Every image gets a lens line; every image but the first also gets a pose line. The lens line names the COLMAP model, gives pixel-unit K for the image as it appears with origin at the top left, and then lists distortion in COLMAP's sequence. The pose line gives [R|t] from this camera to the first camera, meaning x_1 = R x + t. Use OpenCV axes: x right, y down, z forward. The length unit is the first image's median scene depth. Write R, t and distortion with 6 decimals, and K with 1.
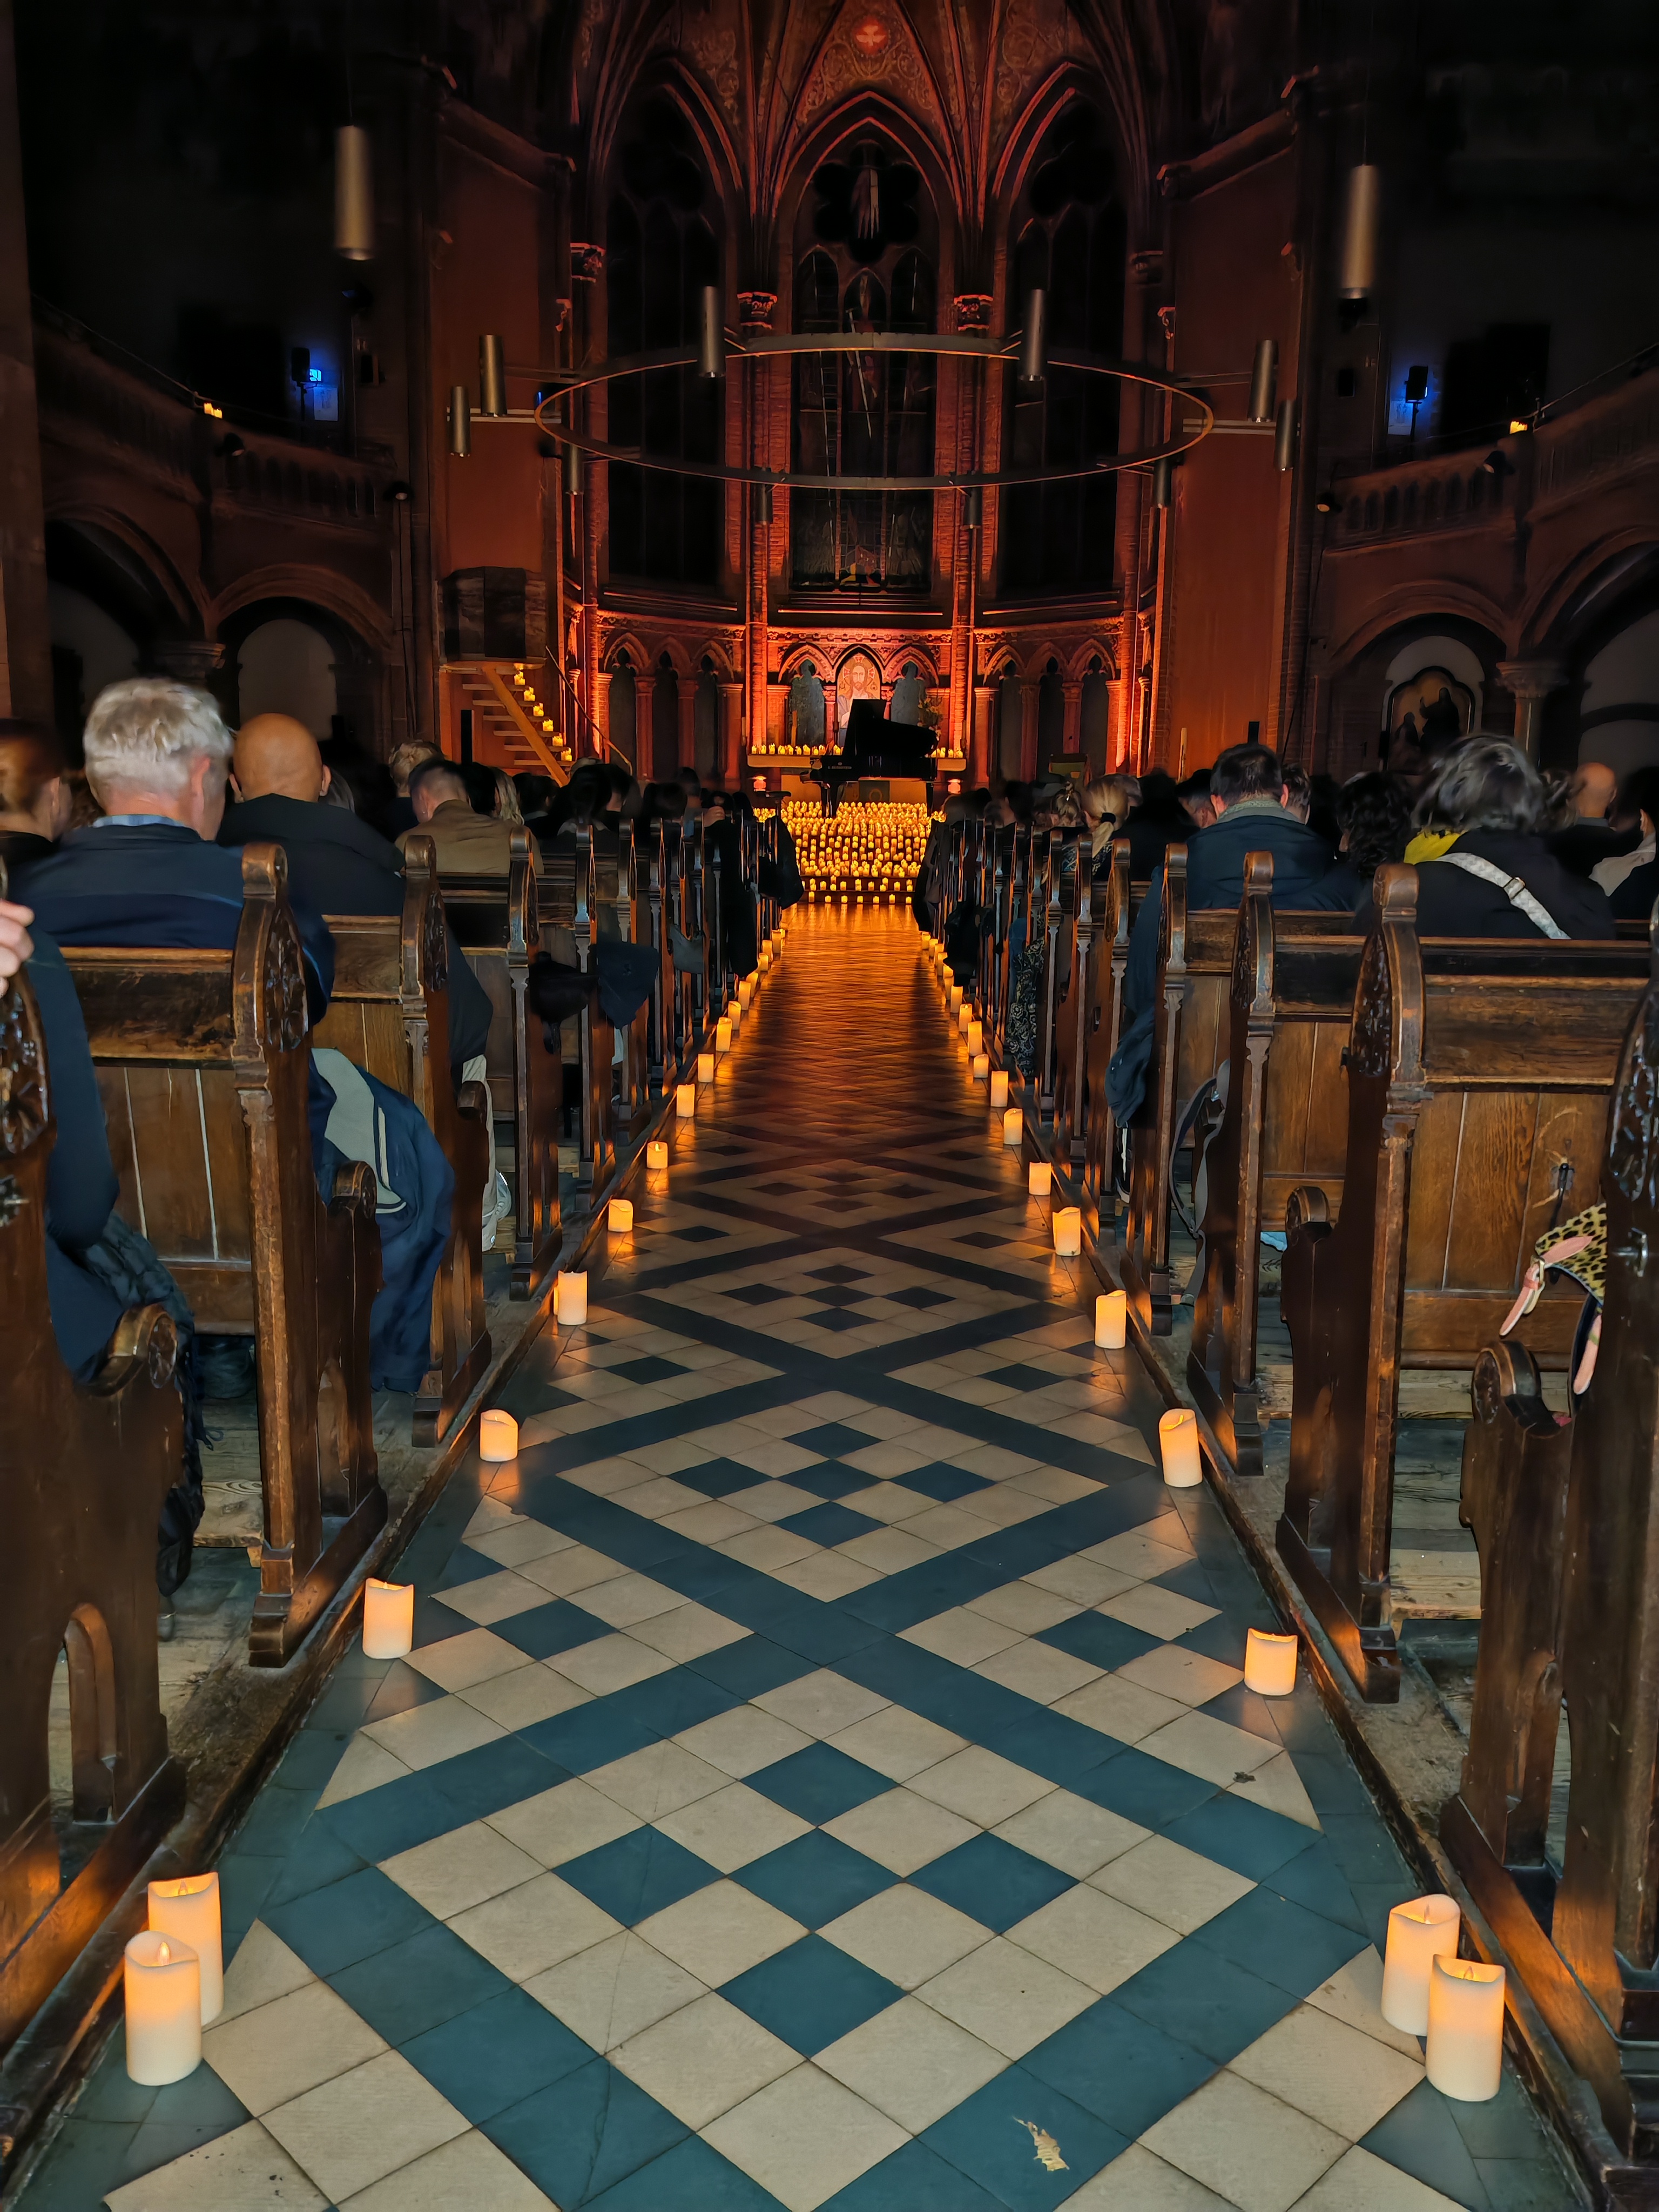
lens RADIAL K [[1831.3, 0, 839.6], [0, 1831.3, 1120.2], [0, 0, 1]] dist [0.040711, -0.031798]
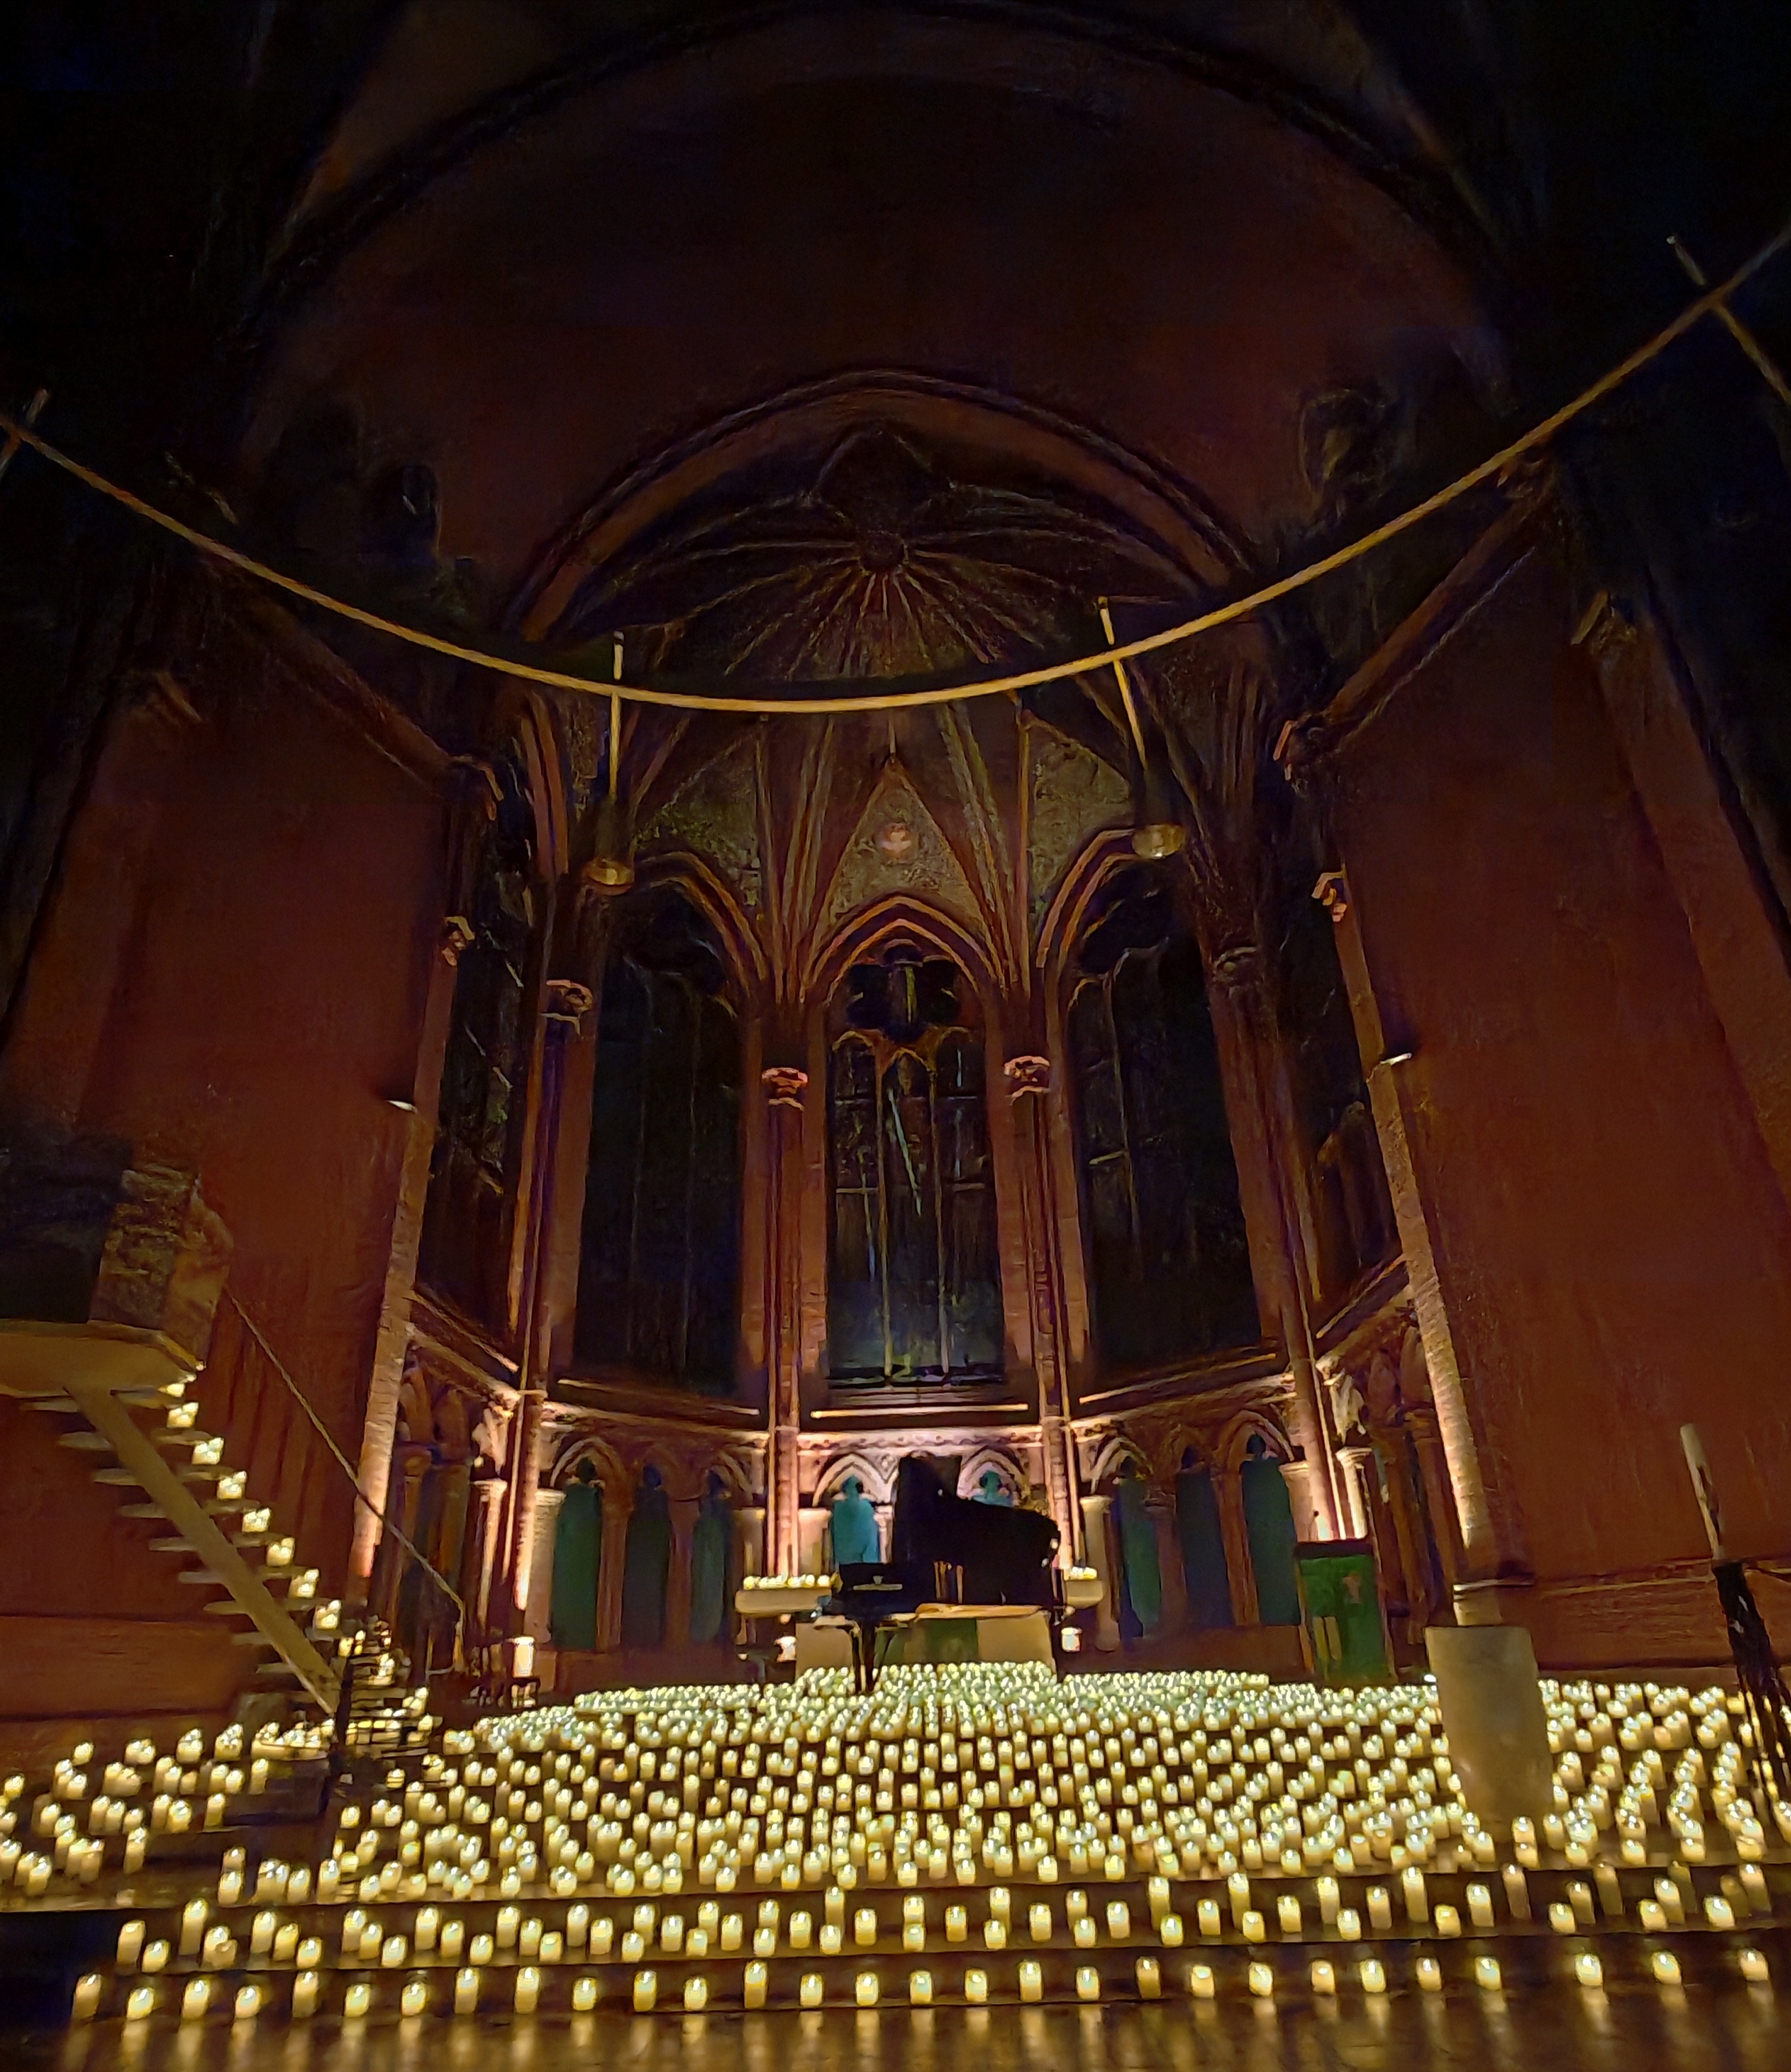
lens RADIAL K [[1168.2, 0, 893.0], [0, 1168.2, 1189.4], [0, 0, 1]] dist [0.022367, -0.000742]
pose [[0.998491, -0.053701, -0.011484, 0.011484], [0.038706, 0.836558, -0.546509, -0.091255], [0.038955, 0.545240, 0.837374, 0.566987]]
